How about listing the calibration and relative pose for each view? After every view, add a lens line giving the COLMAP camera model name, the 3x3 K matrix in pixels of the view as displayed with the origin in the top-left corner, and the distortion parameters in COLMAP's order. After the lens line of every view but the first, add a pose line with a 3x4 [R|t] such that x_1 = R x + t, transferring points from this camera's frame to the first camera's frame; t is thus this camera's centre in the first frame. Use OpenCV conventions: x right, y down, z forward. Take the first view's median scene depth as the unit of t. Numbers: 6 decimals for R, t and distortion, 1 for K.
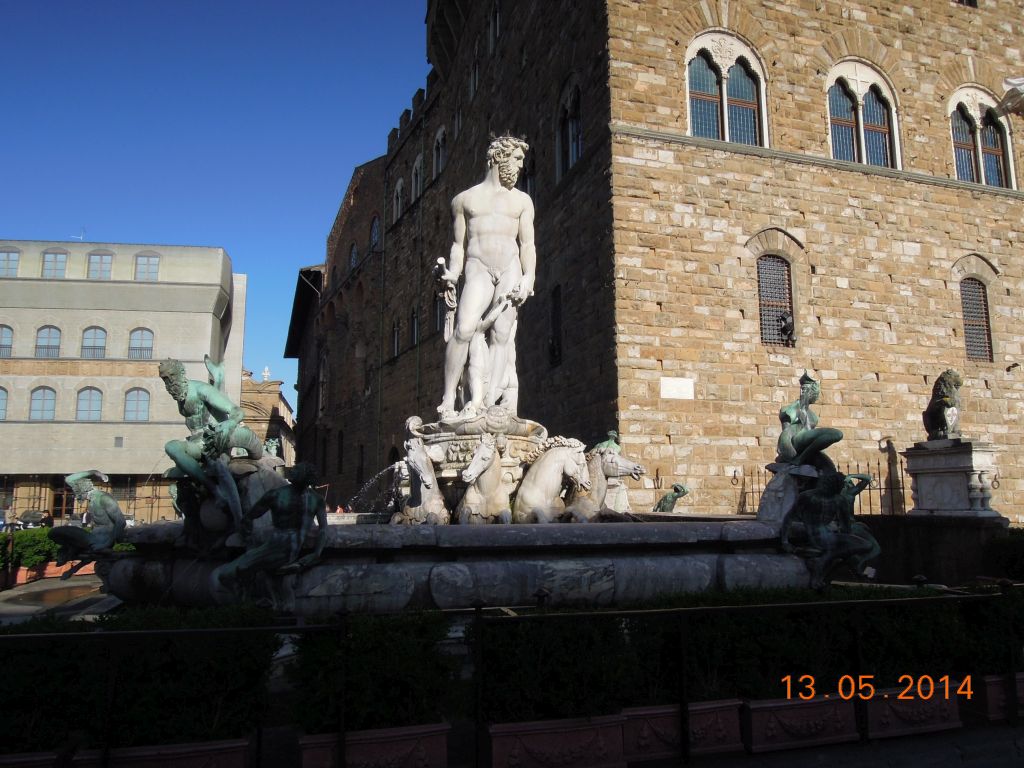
lens RADIAL K [[728.8, 0, 515.8], [0, 728.8, 384.1], [0, 0, 1]] dist [-0.025642, 0.003573]
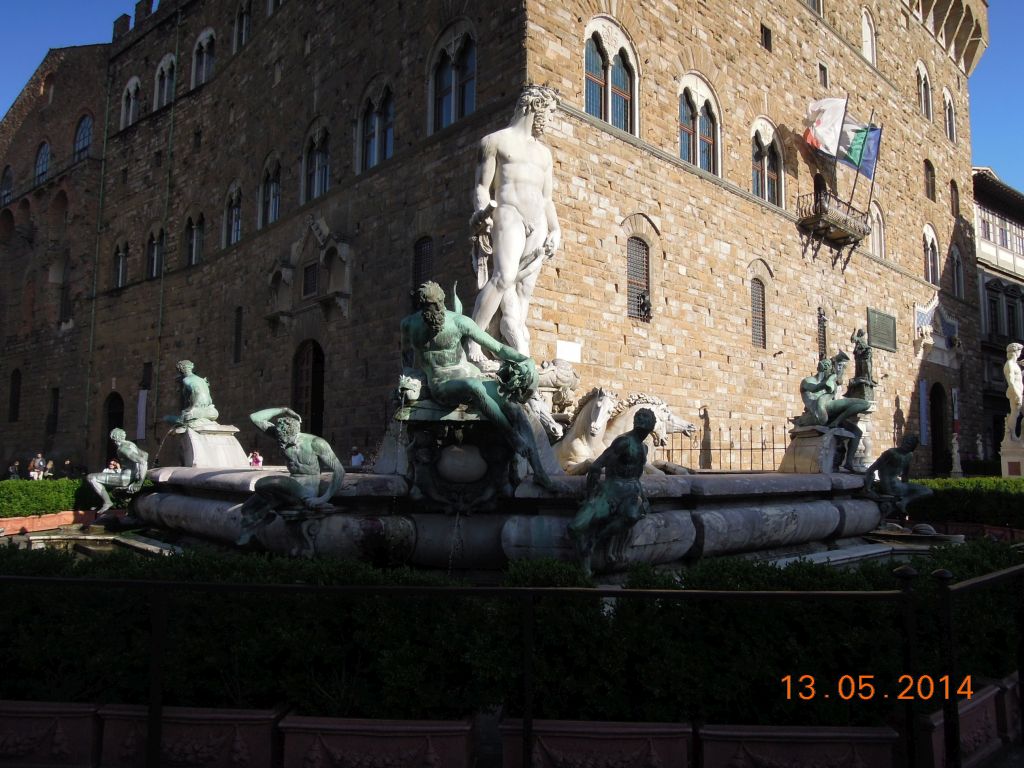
lens RADIAL K [[728.8, 0, 534.9], [0, 728.8, 383.2], [0, 0, 1]] dist [-0.025642, 0.003573]
pose [[0.898625, 0.054758, 0.435287, -0.264424], [-0.078757, 0.996197, 0.037270, 0.014557], [-0.431591, -0.067774, 0.899520, 0.058748]]
